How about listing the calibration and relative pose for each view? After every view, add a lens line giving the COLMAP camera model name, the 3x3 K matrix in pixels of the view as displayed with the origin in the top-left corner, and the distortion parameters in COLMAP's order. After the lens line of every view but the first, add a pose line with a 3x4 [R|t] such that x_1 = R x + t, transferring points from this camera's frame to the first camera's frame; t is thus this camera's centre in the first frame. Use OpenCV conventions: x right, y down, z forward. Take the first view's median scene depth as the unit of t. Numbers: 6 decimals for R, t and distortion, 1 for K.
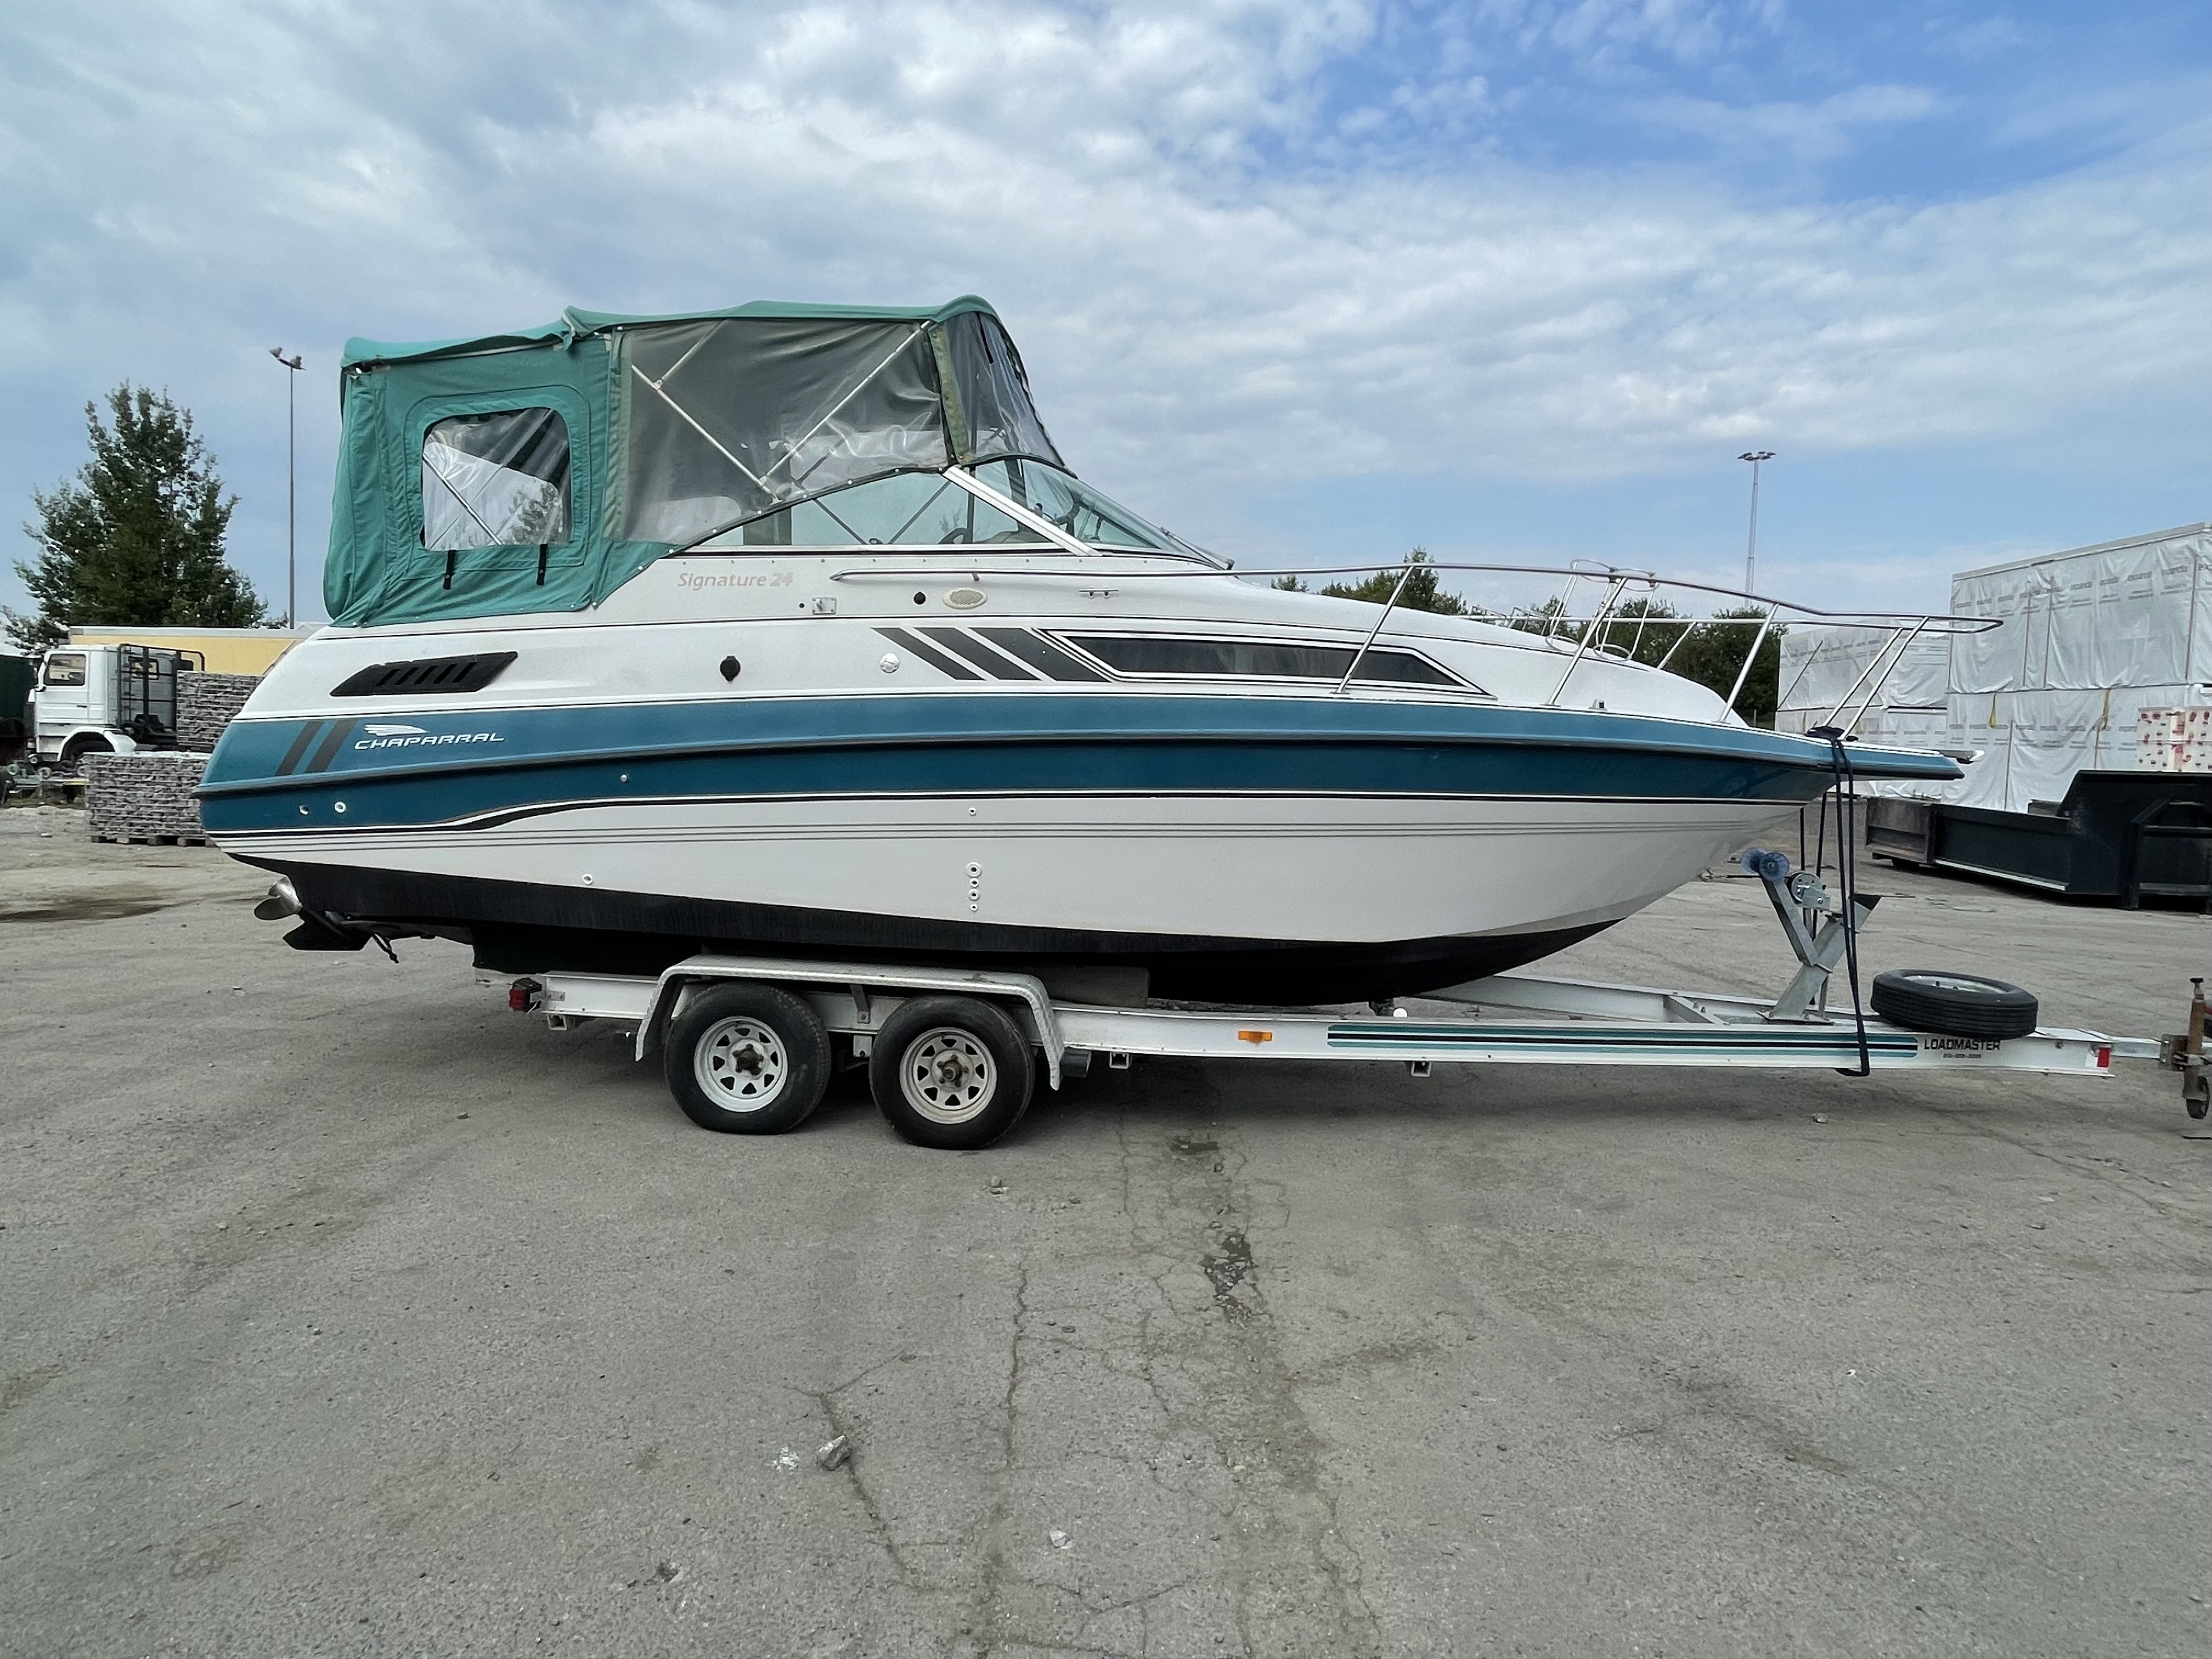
lens RADIAL K [[1284.0, 0, 1106.0], [0, 1284.0, 829.5], [0, 0, 1]] dist [-0.006949, -0.001526]
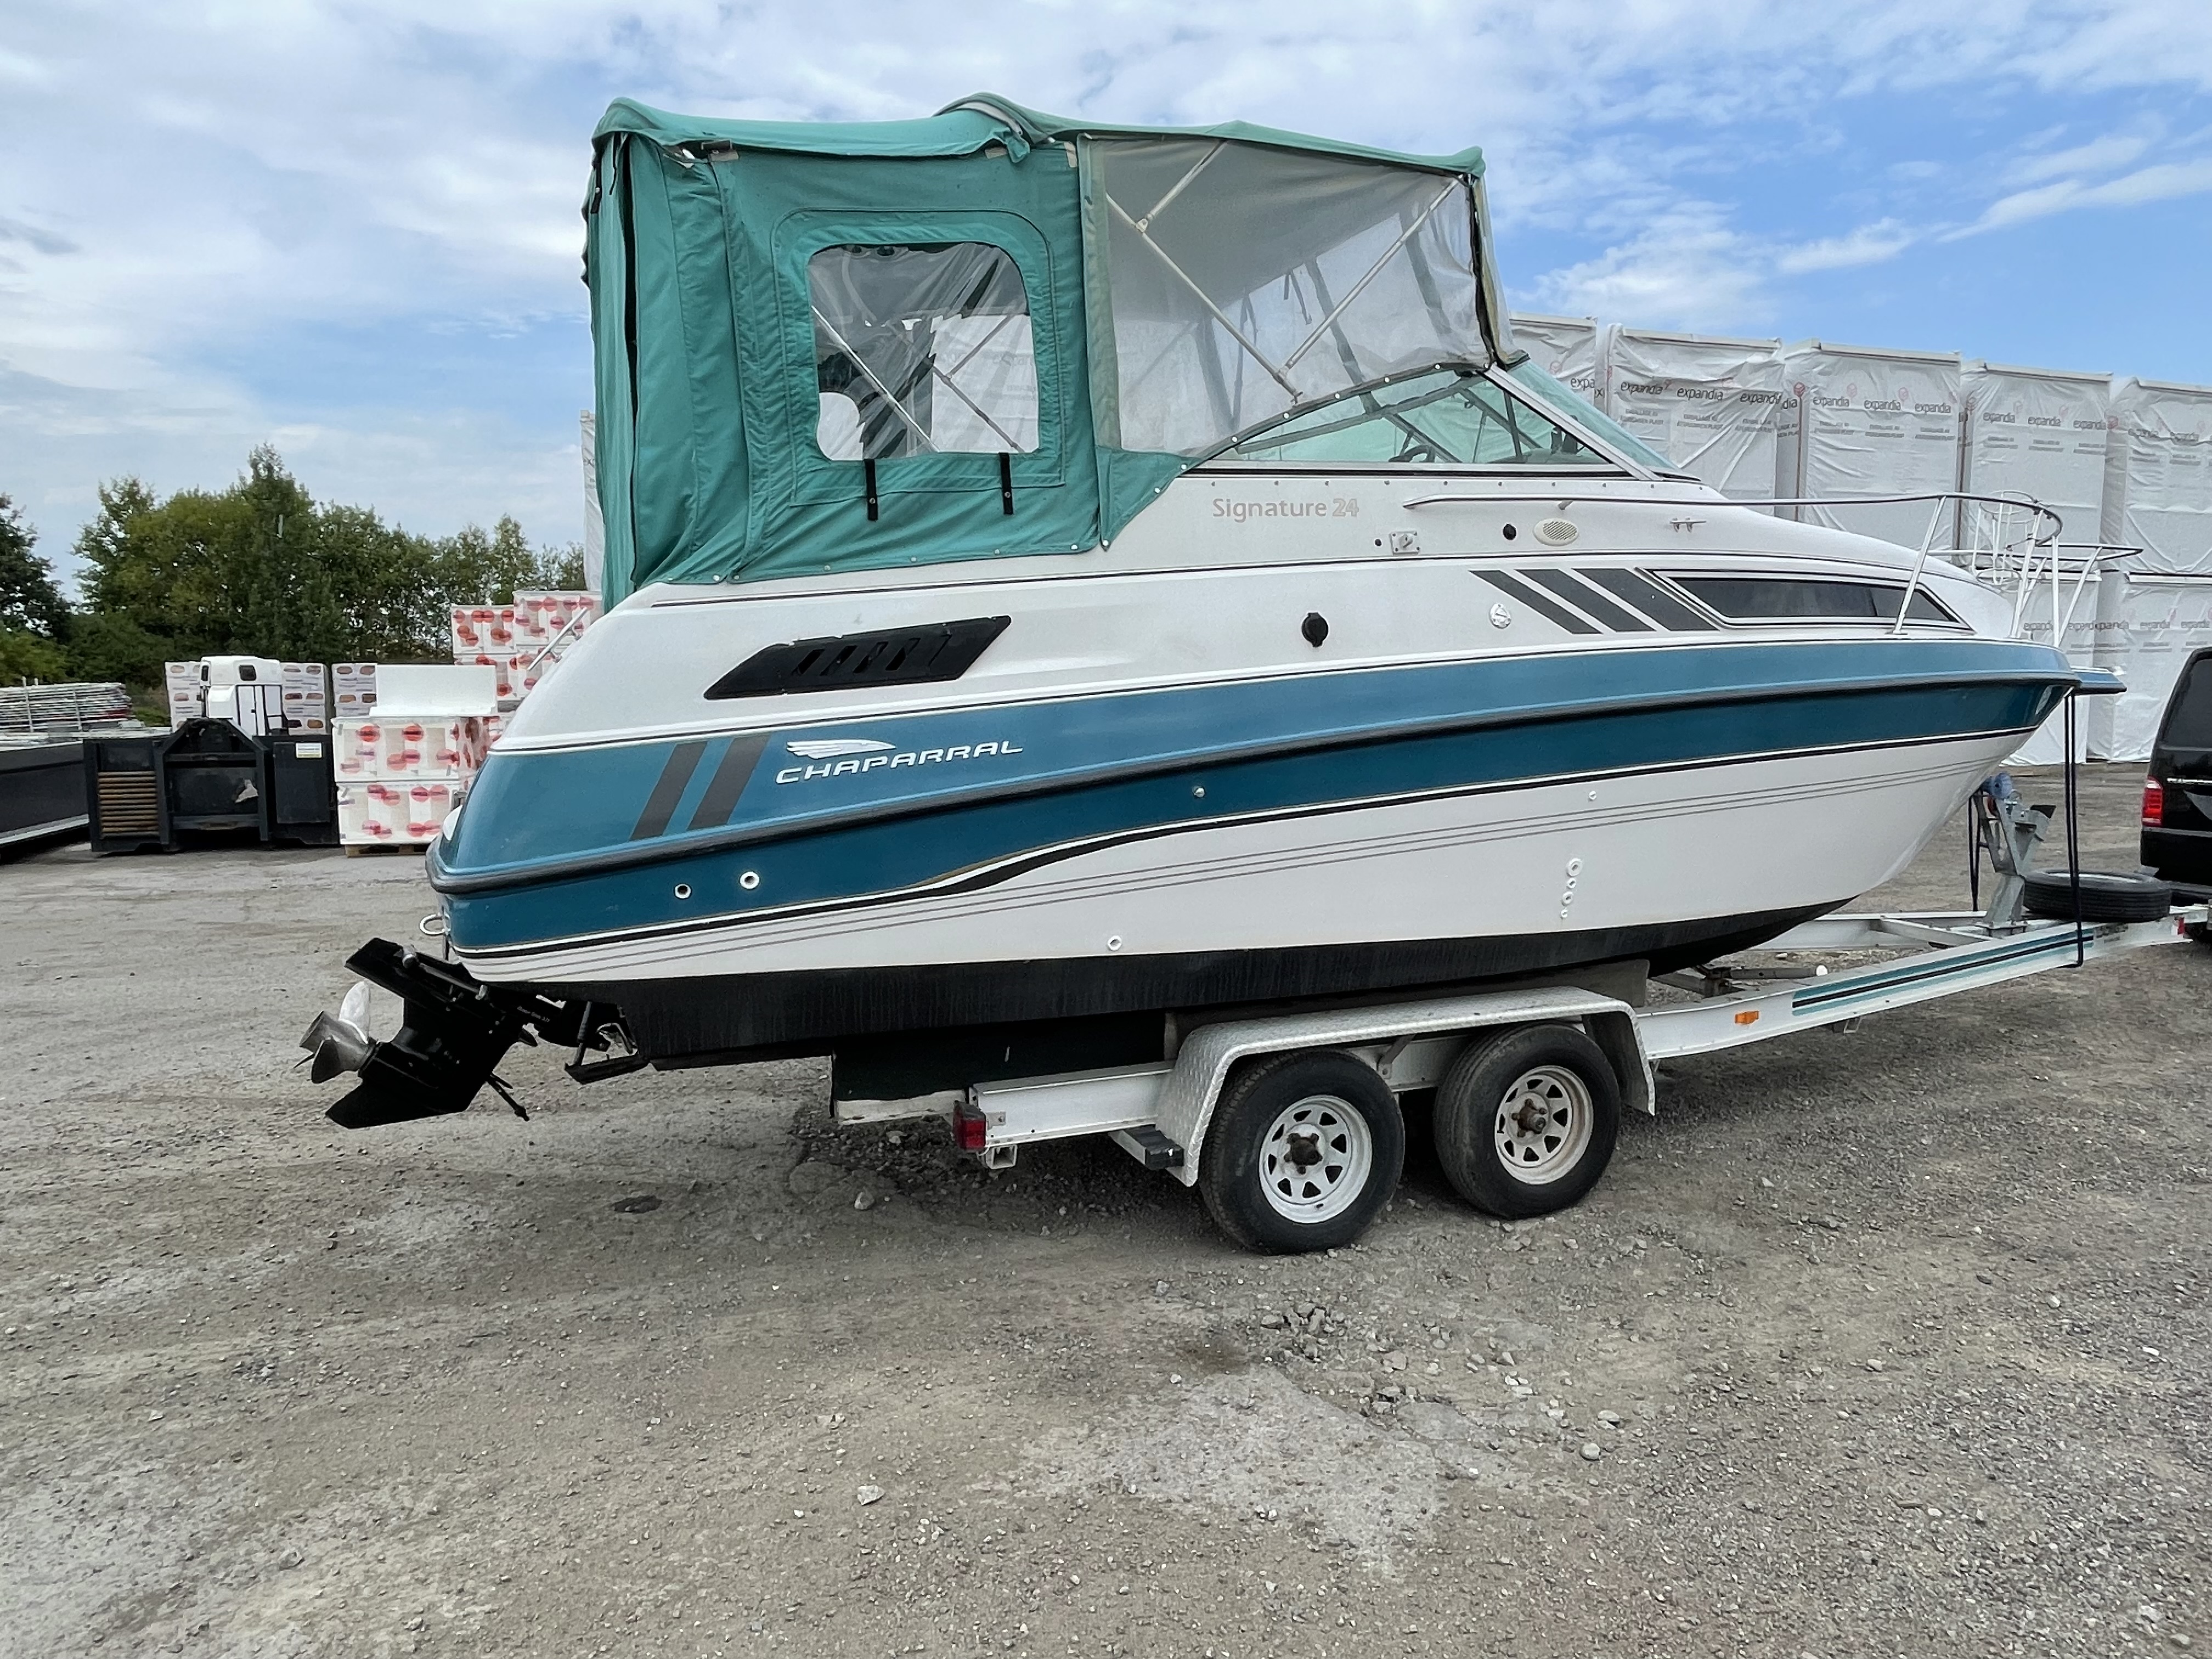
lens RADIAL K [[1371.1, 0, 1106.0], [0, 1371.1, 829.5], [0, 0, 1]] dist [-0.003123, 0.002141]
pose [[0.898238, -0.097490, 0.428561, -0.724680], [0.085066, 0.995214, 0.048100, -0.058514], [-0.431199, -0.006749, 0.902232, 0.338033]]
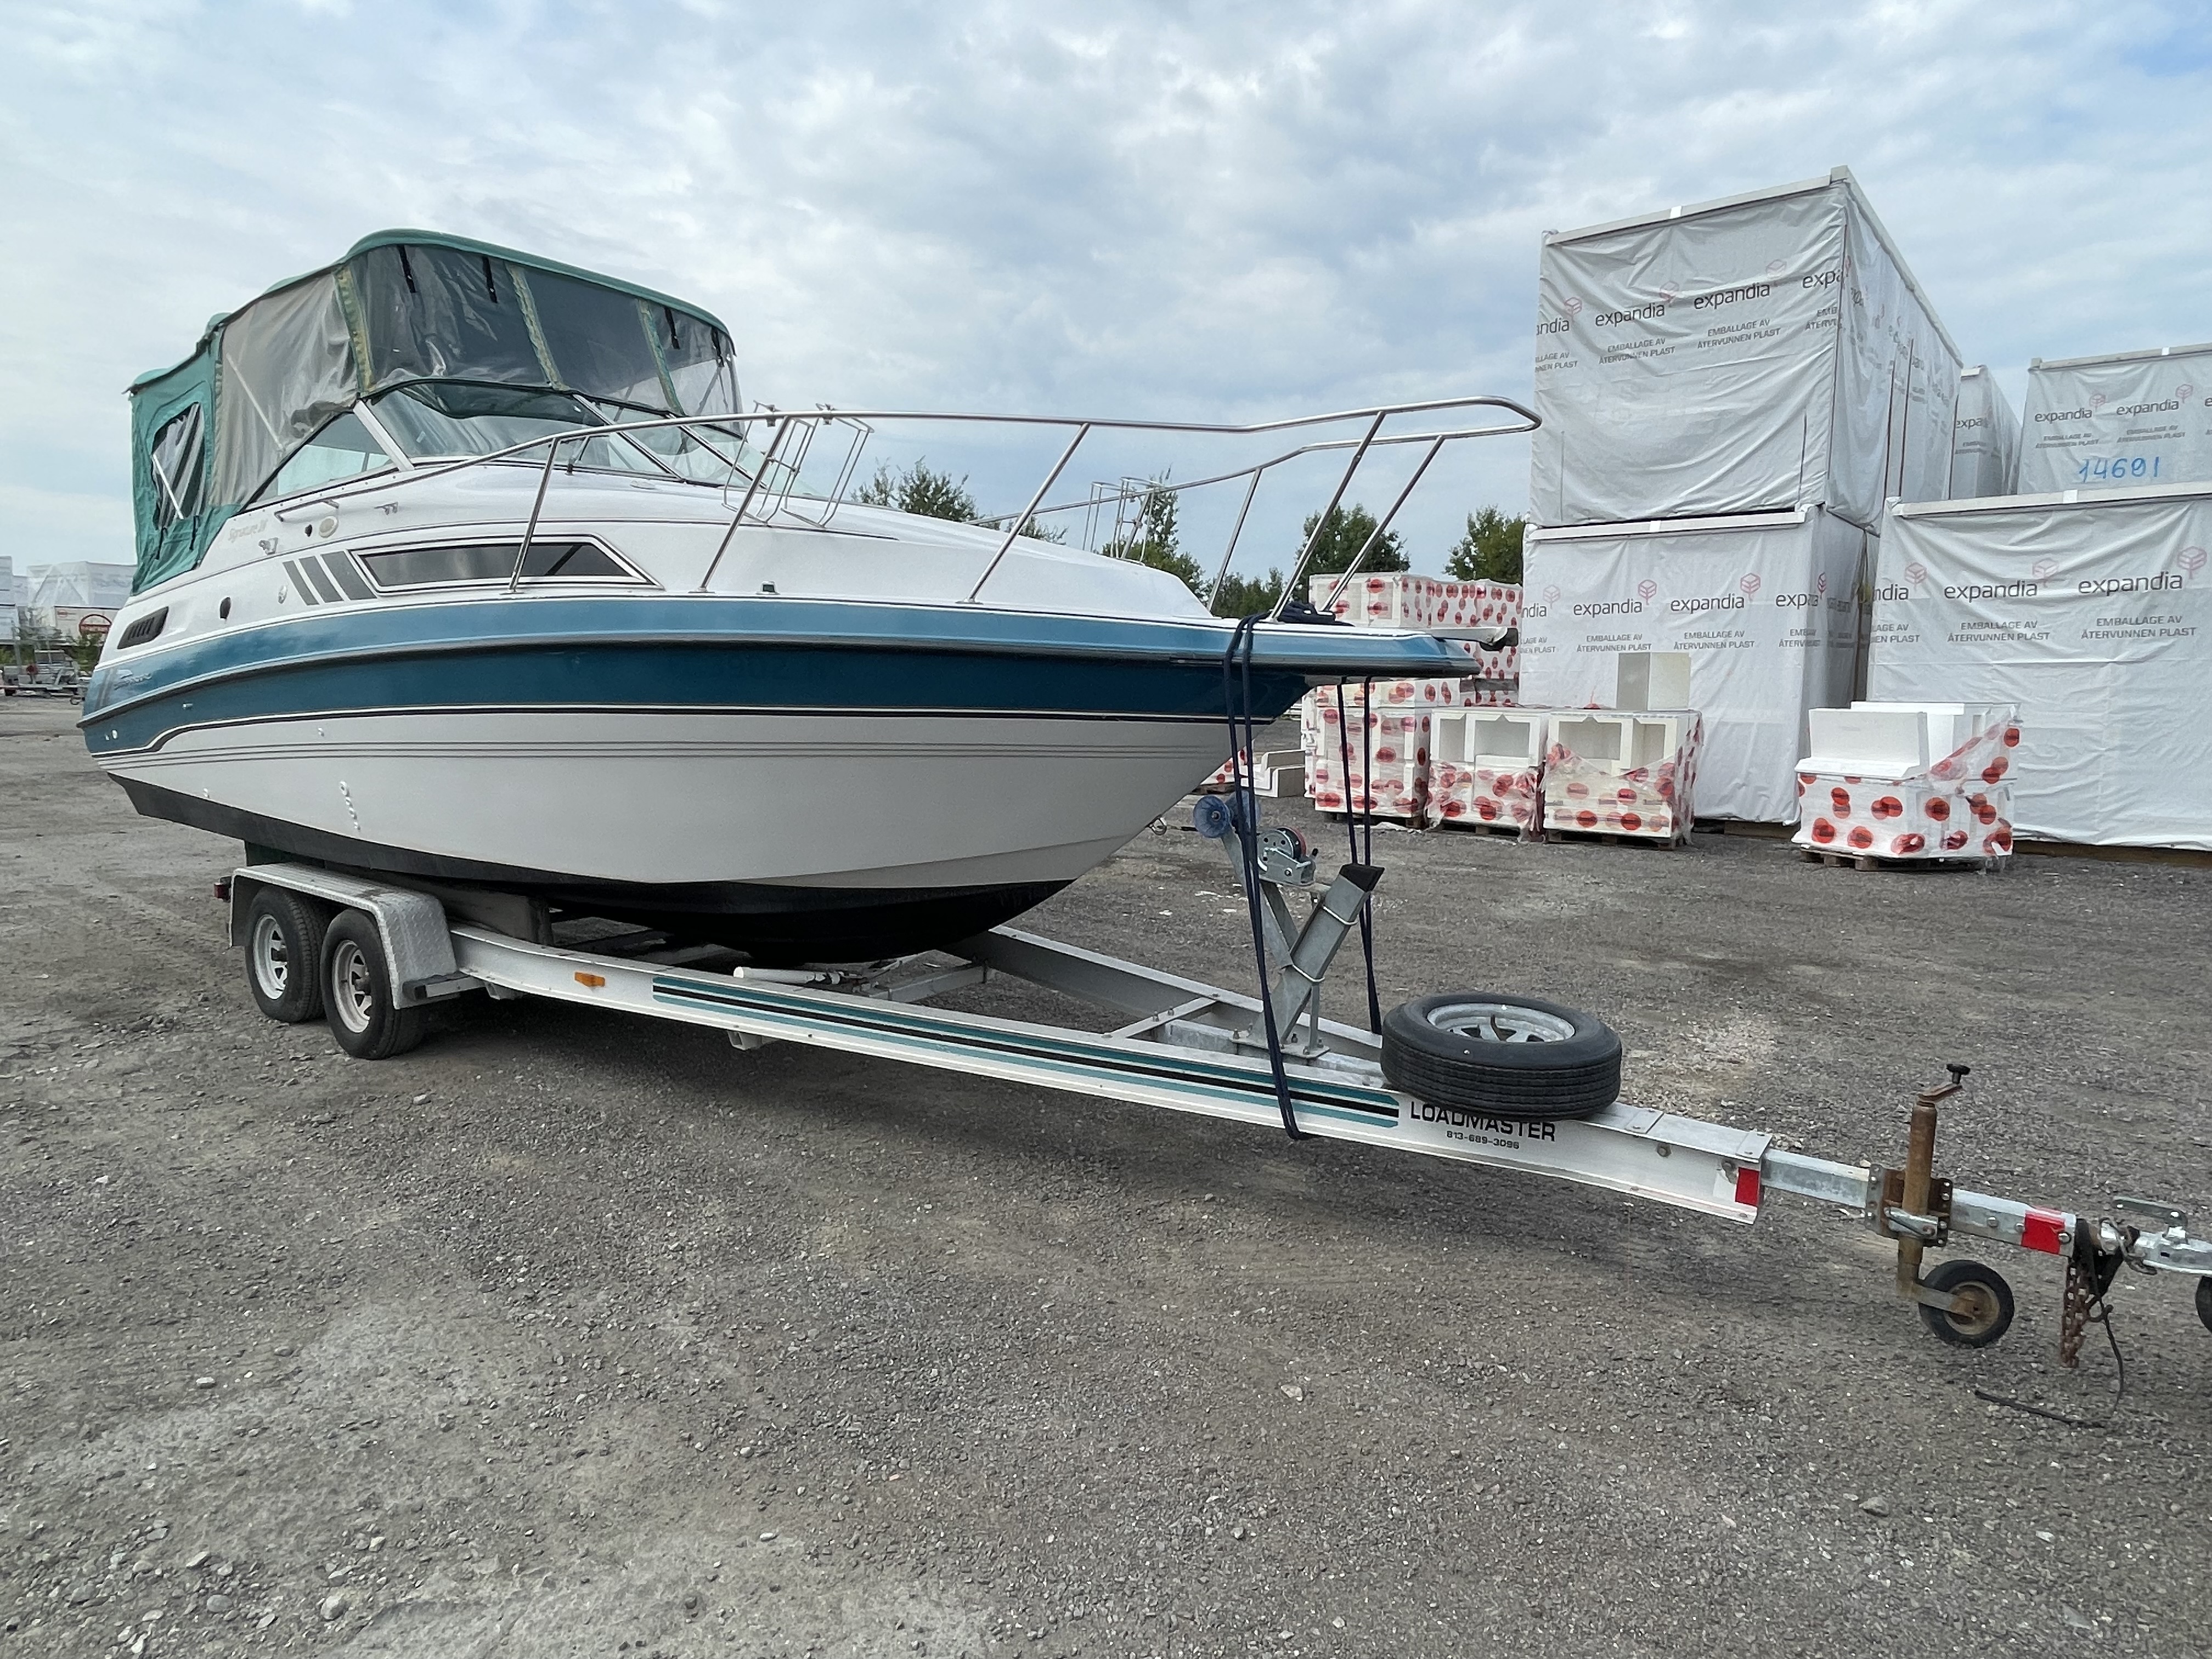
lens RADIAL K [[1259.9, 0, 1106.0], [0, 1259.9, 829.5], [0, 0, 1]] dist [0.001938, 0.000112]
pose [[0.843778, 0.035047, -0.535547, 0.946189], [-0.023022, 0.999311, 0.029125, 0.020026], [0.536198, -0.012246, 0.844003, 0.459863]]
